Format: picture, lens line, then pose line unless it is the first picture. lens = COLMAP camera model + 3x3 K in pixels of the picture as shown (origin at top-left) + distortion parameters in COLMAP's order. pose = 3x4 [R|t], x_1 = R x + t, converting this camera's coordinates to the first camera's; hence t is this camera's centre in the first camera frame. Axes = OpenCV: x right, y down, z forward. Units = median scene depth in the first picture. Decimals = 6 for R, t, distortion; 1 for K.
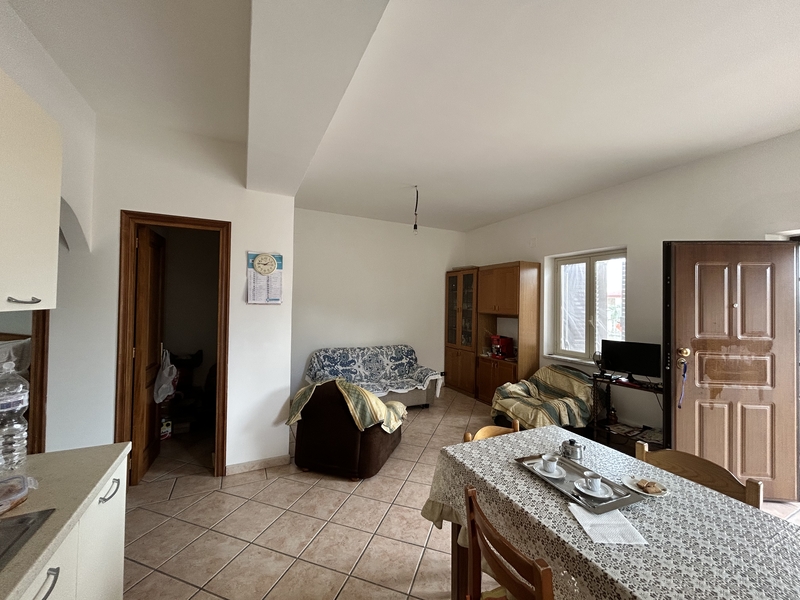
lens RADIAL K [[322.4, 0, 398.2], [0, 322.4, 298.1], [0, 0, 1]] dist [-0.000528, 0.000408]
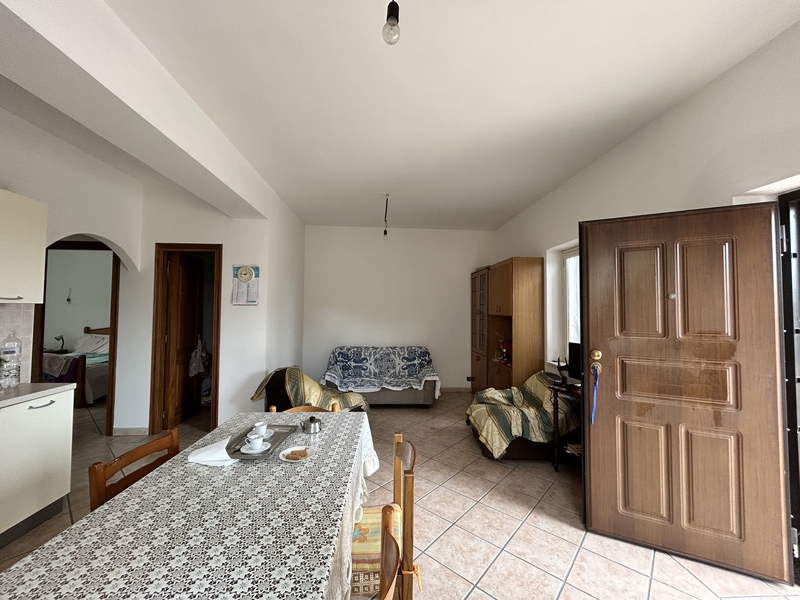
lens RADIAL K [[322.4, 0, 398.2], [0, 322.4, 298.1], [0, 0, 1]] dist [-0.000528, 0.000408]
pose [[0.922838, -0.022986, -0.384503, 0.483890], [0.013274, 0.999523, -0.027892, 0.026223], [0.384960, 0.020636, 0.922702, 0.032497]]
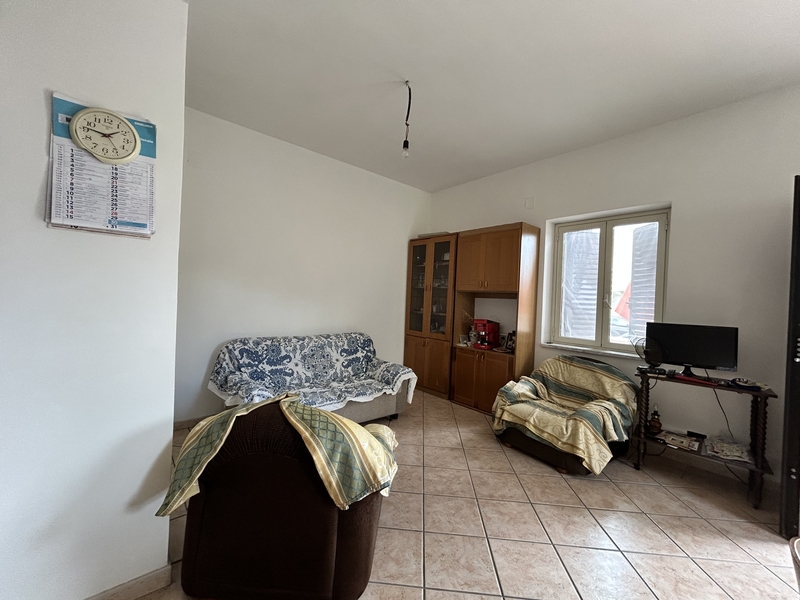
lens RADIAL K [[322.4, 0, 398.2], [0, 322.4, 298.1], [0, 0, 1]] dist [-0.000528, 0.000408]
pose [[0.967199, 0.021625, 0.253099, -0.111278], [-0.029008, 0.999254, 0.025475, 0.061913], [-0.252359, -0.031981, 0.967105, 0.369985]]
